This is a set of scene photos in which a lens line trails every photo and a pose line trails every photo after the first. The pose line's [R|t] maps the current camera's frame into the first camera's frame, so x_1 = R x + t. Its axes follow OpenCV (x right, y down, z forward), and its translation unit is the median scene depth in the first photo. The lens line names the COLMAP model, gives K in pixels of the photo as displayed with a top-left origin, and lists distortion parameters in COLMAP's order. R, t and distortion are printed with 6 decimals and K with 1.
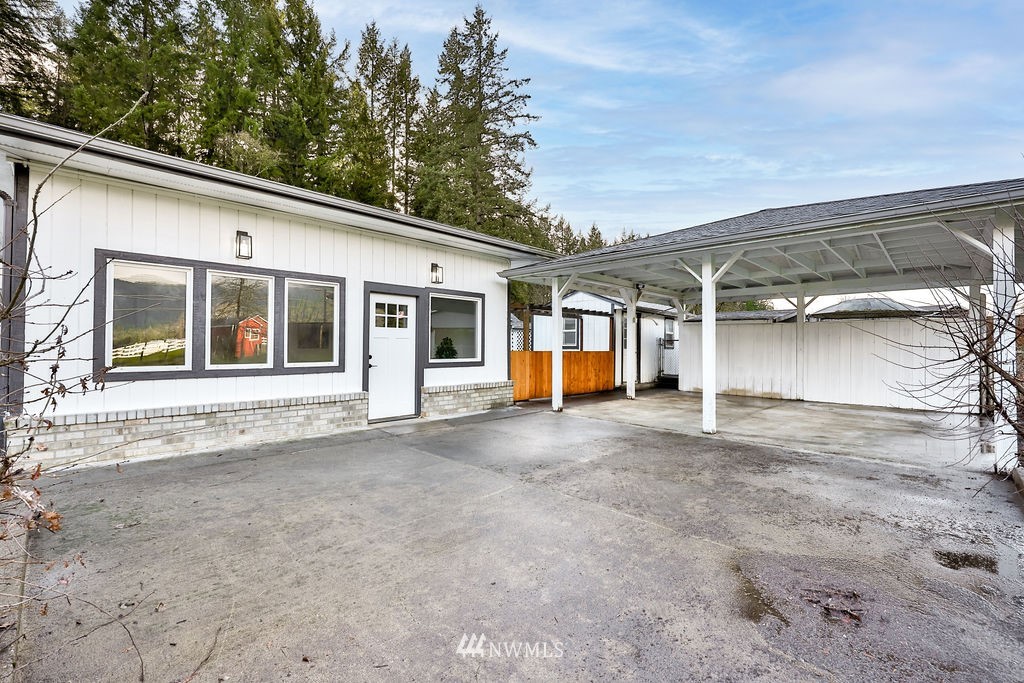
lens RADIAL K [[446.1, 0, 513.5], [0, 446.1, 332.5], [0, 0, 1]] dist [-0.004310, -0.000262]
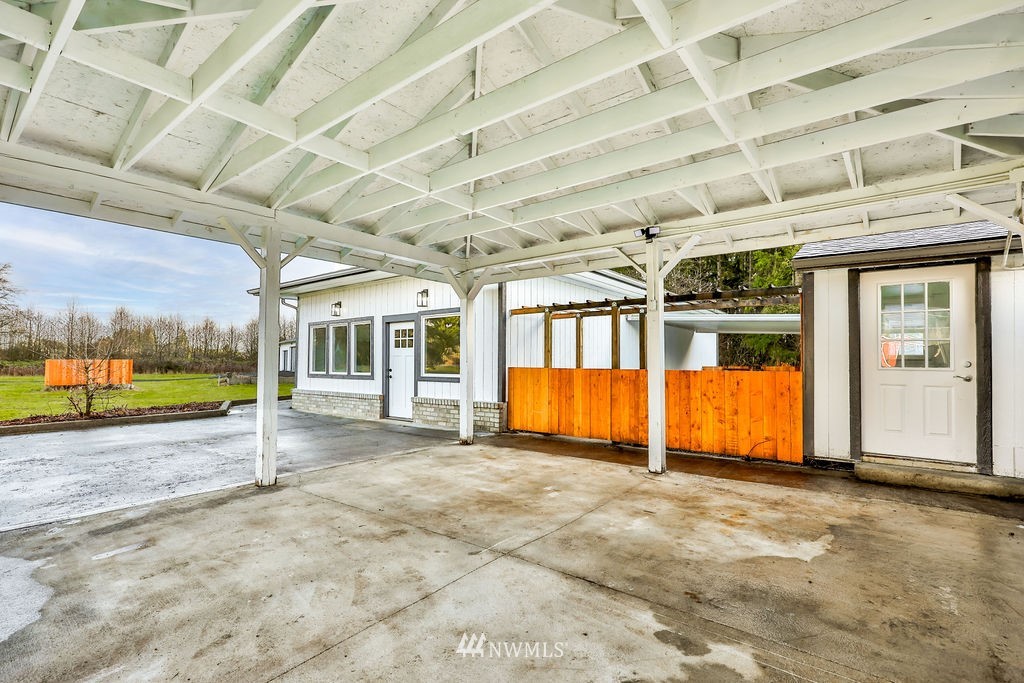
lens RADIAL K [[477.0, 0, 510.2], [0, 477.0, 354.1], [0, 0, 1]] dist [-0.001803, -0.000113]
pose [[0.098376, -0.017847, -0.994989, 0.885794], [0.032247, 0.999371, -0.014738, 0.029118], [0.994627, -0.030636, 0.098890, 0.920652]]
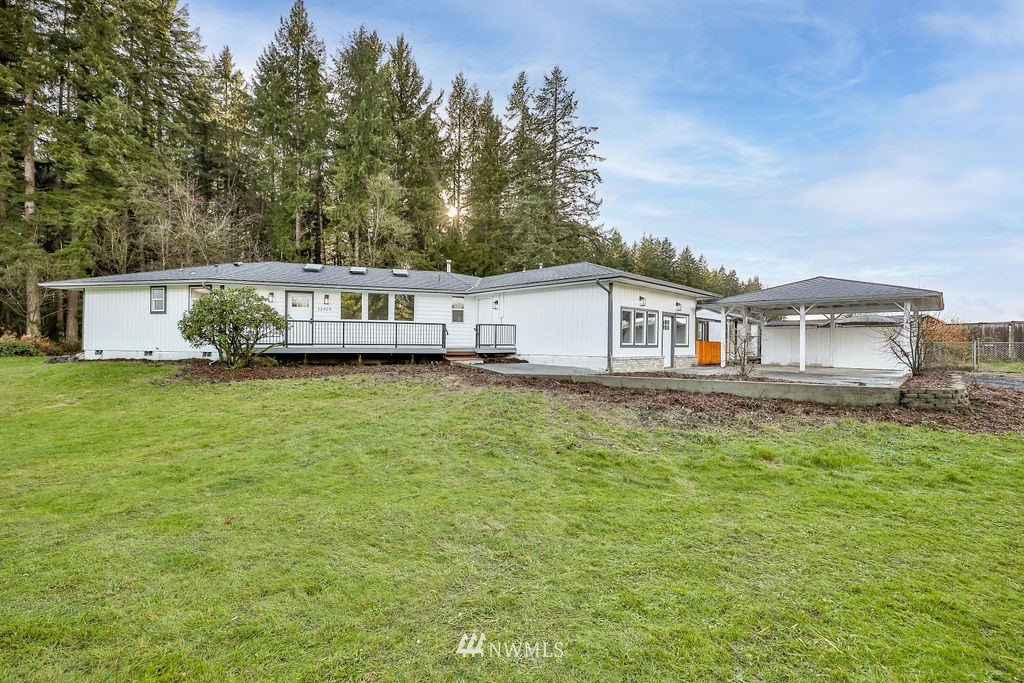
lens RADIAL K [[426.2, 0, 512.0], [0, 426.2, 341.5], [0, 0, 1]] dist [0.001077, -0.000109]
pose [[0.999894, 0.003453, -0.014120, -0.838466], [-0.002926, 0.999307, 0.037118, -0.026339], [0.014238, -0.037073, 0.999211, -1.028632]]
